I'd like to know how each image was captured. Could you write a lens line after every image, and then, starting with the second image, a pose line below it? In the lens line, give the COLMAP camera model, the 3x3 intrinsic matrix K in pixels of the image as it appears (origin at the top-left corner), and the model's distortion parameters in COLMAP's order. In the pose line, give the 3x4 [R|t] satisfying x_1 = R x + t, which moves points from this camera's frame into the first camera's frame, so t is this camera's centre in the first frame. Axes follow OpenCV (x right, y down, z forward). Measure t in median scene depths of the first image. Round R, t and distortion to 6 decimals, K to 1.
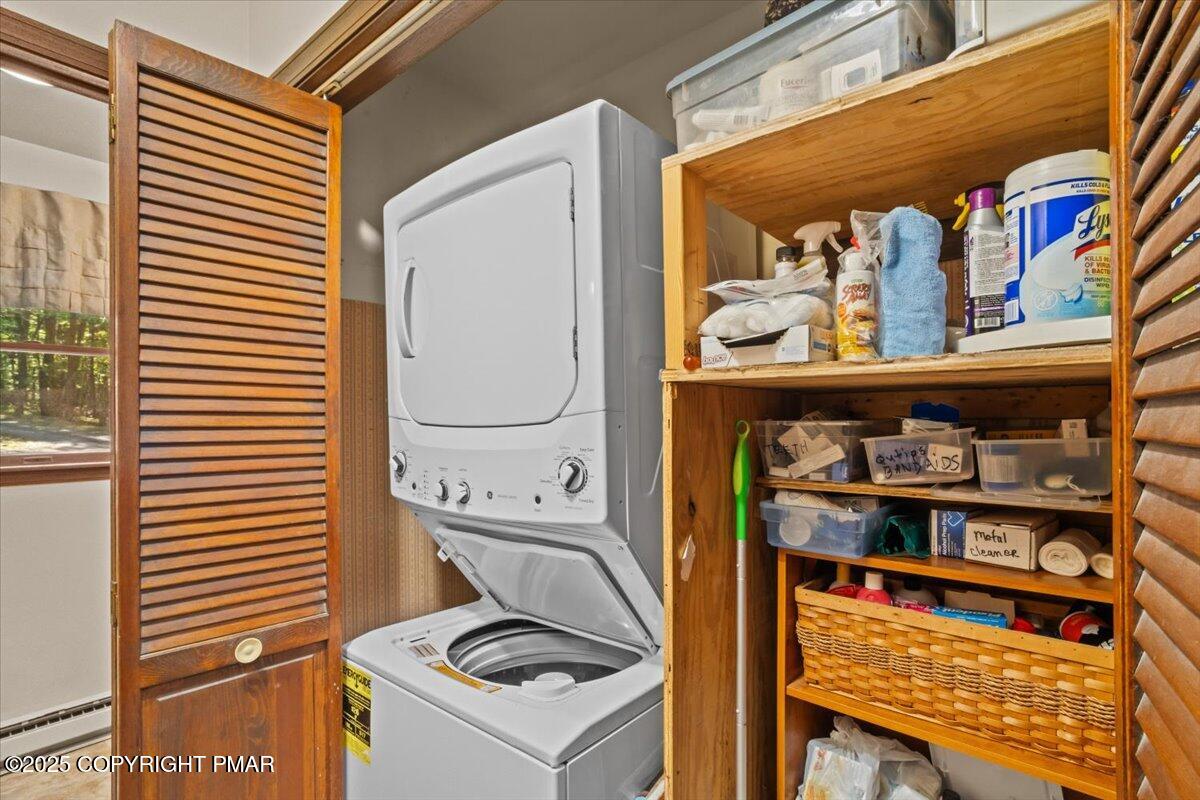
lens RADIAL K [[569.1, 0, 597.5], [0, 569.1, 407.6], [0, 0, 1]] dist [-0.013820, 0.005142]
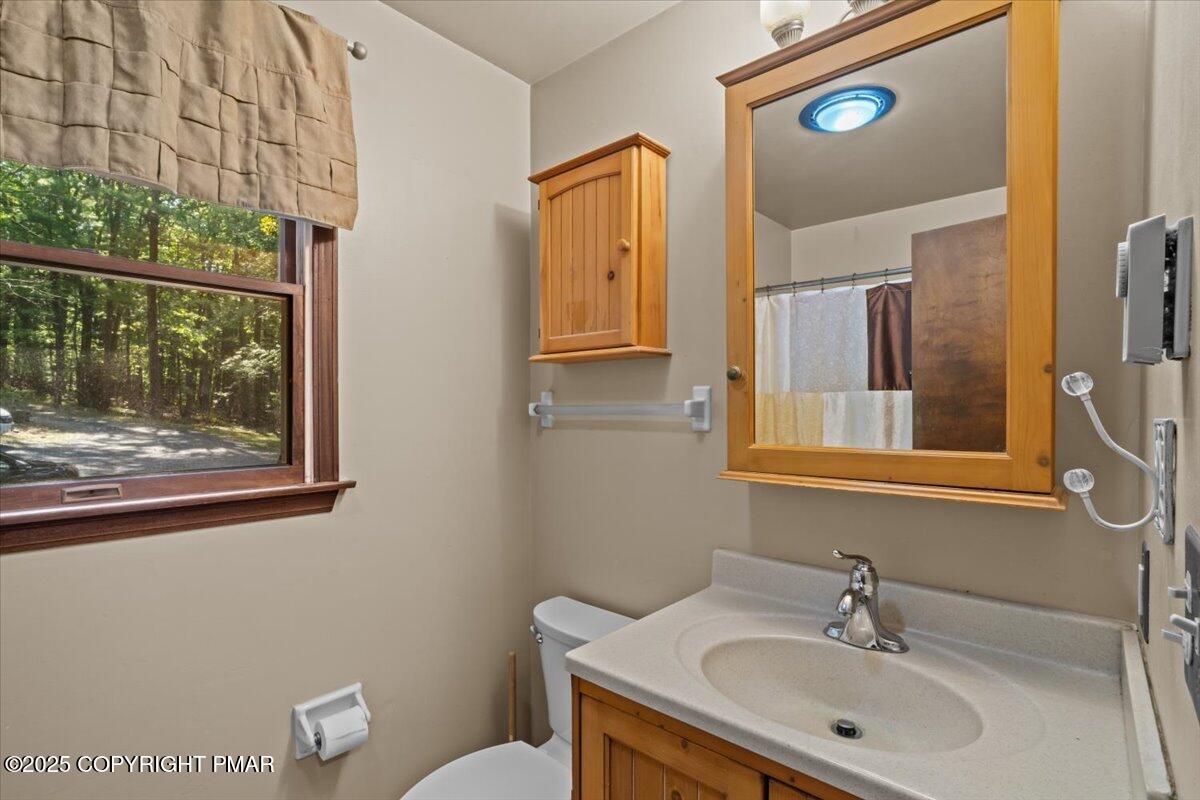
lens RADIAL K [[569.1, 0, 602.1], [0, 569.1, 404.5], [0, 0, 1]] dist [-0.013820, 0.005142]
pose [[0.999545, 0.003537, -0.029959, -0.552187], [-0.003340, 0.999973, 0.006601, 0.012287], [0.029982, -0.006498, 0.999529, 0.539491]]
